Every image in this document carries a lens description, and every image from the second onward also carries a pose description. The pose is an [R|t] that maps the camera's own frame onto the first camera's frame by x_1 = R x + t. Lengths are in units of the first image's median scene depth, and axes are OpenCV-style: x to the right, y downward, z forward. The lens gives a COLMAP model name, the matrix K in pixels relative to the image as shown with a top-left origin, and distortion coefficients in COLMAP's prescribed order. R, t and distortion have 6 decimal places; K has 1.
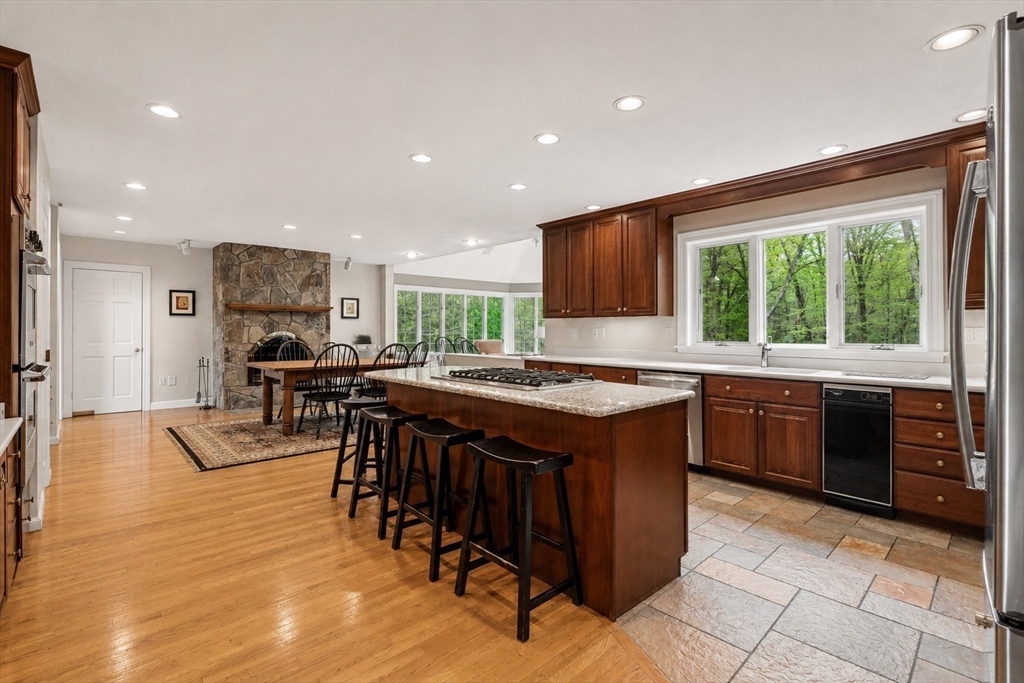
lens RADIAL K [[472.3, 0, 511.7], [0, 472.3, 330.6], [0, 0, 1]] dist [-0.000428, -0.000259]
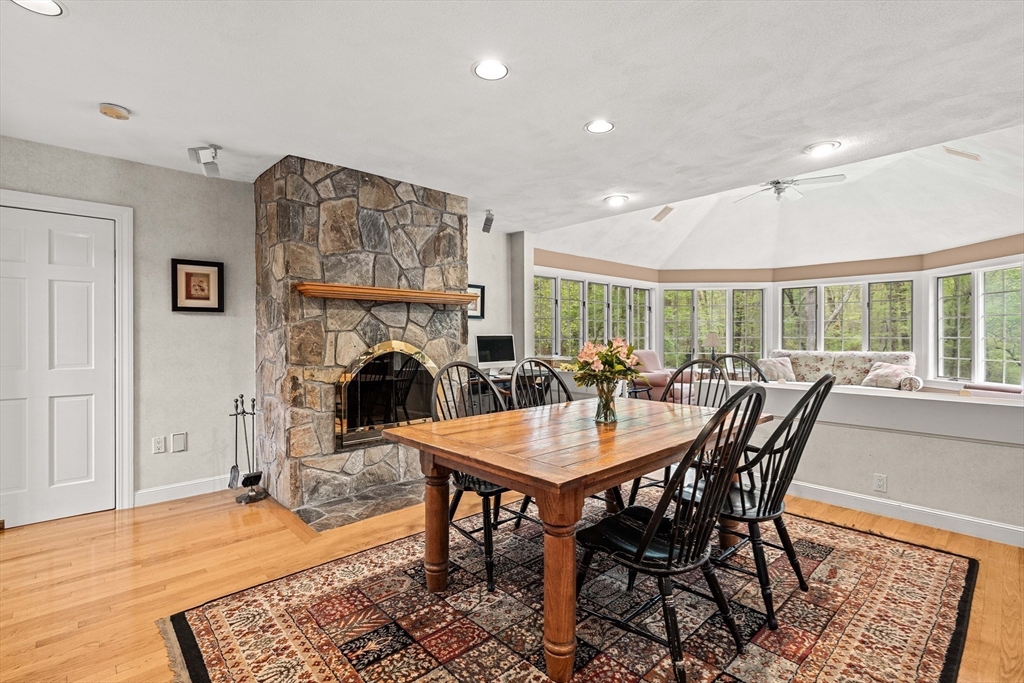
lens RADIAL K [[475.5, 0, 513.8], [0, 475.5, 336.7], [0, 0, 1]] dist [0.016713, 0.000263]
pose [[0.999982, -0.006020, -0.000543, -0.363734], [0.006022, 0.999971, 0.004659, -0.005365], [0.000515, -0.004662, 0.999989, 0.492955]]
